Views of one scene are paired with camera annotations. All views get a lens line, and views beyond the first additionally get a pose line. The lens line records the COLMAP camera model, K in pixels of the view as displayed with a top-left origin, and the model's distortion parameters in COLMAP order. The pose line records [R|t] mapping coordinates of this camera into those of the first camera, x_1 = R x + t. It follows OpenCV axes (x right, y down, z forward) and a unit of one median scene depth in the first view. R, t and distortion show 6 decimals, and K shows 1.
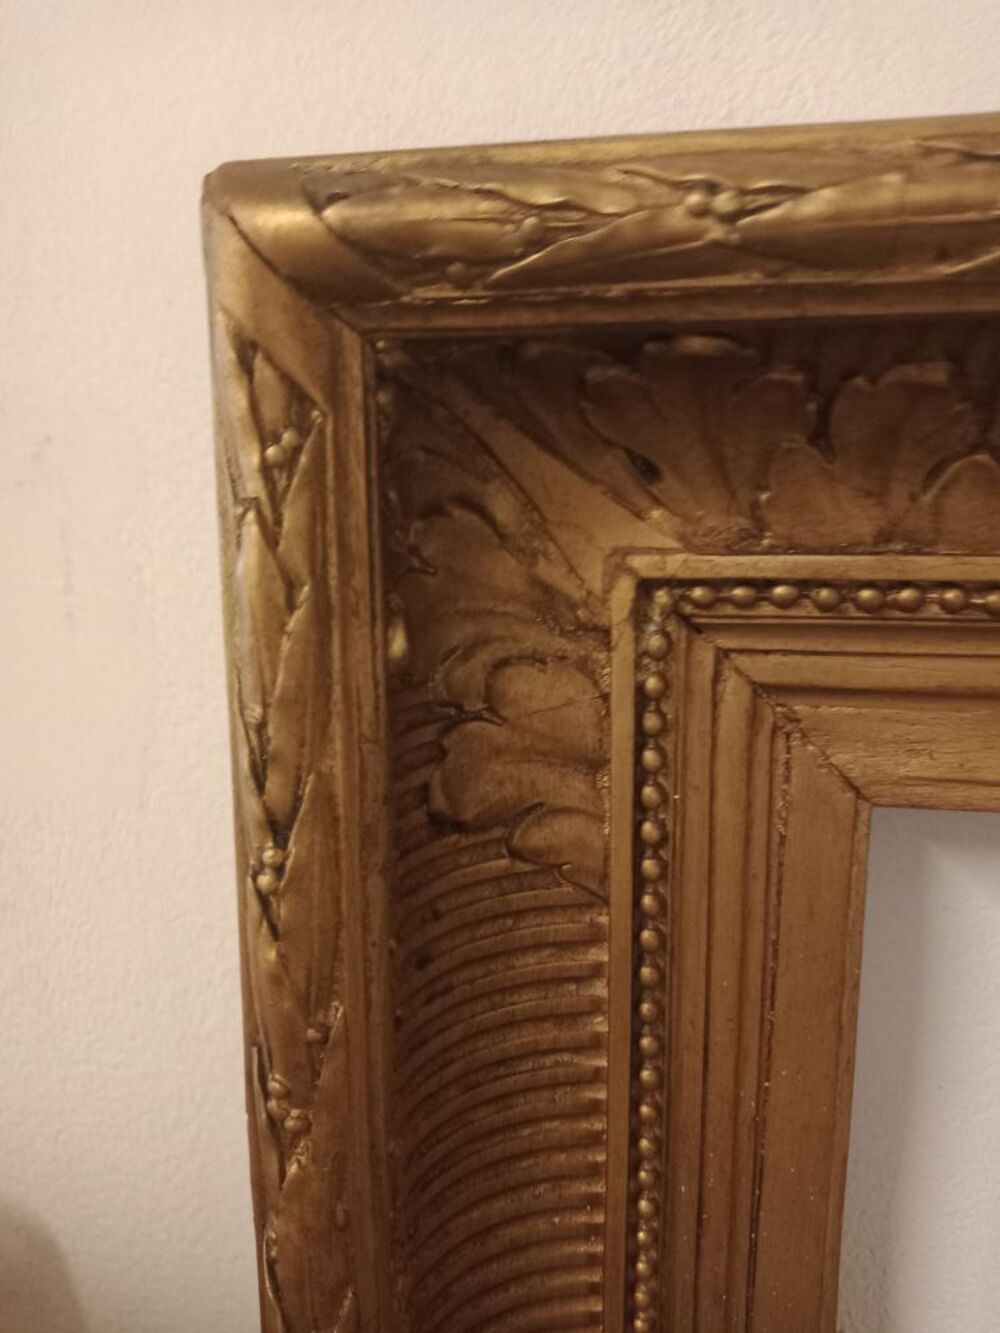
lens RADIAL K [[1041.9, 0, 509.5], [0, 1041.9, 668.9], [0, 0, 1]] dist [0.004455, -0.029791]
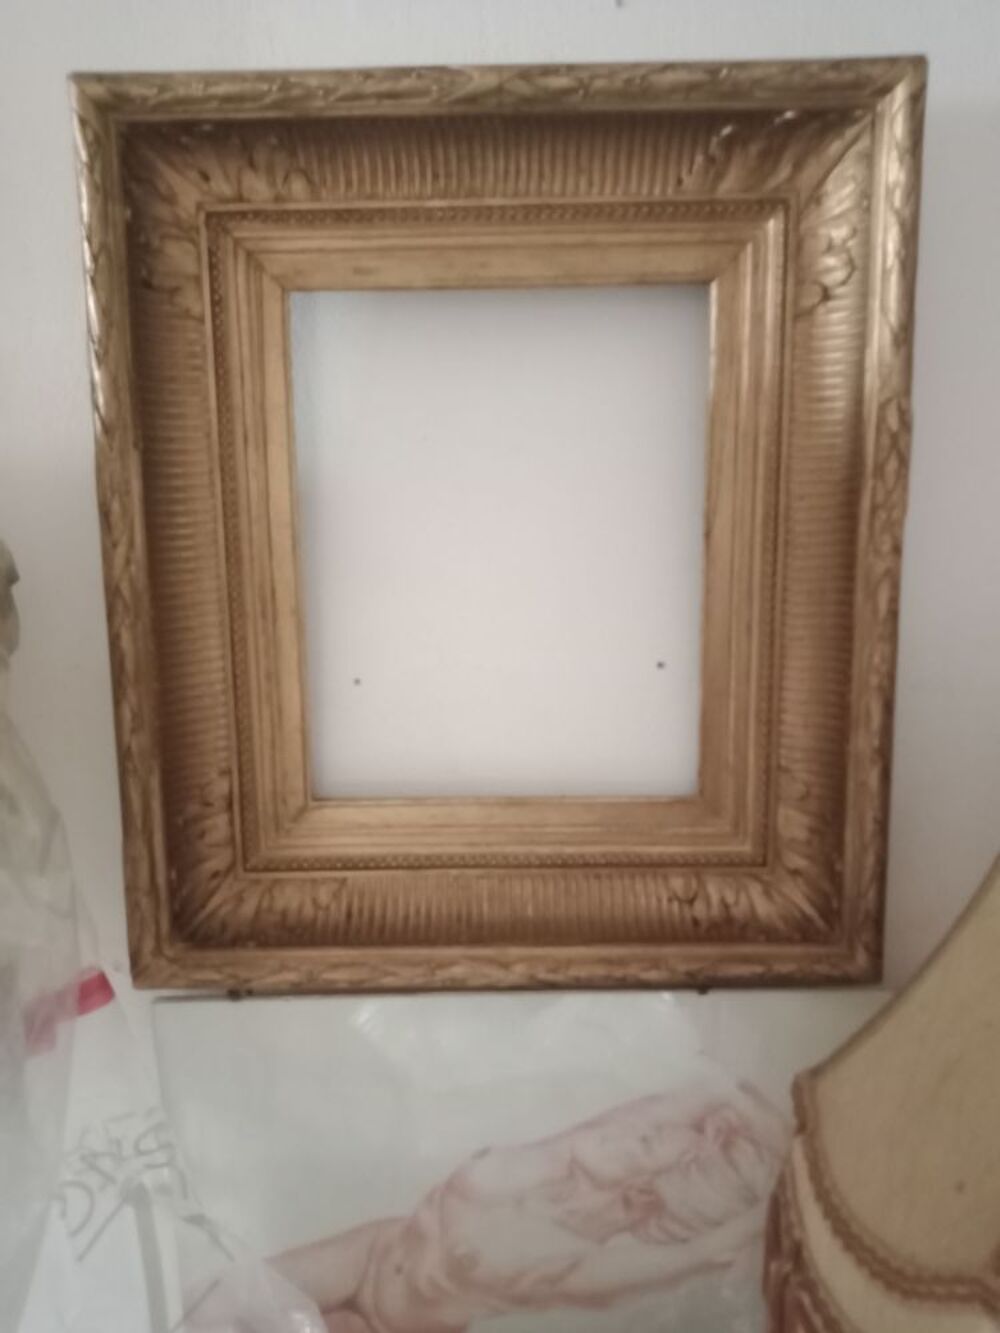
lens RADIAL K [[1041.9, 0, 504.5], [0, 1041.9, 669.8], [0, 0, 1]] dist [0.004455, -0.029791]
pose [[0.979569, -0.042990, 0.196461, 0.382276], [0.046136, 0.998869, -0.011463, 1.620291], [-0.195746, 0.020292, 0.980445, -2.674456]]
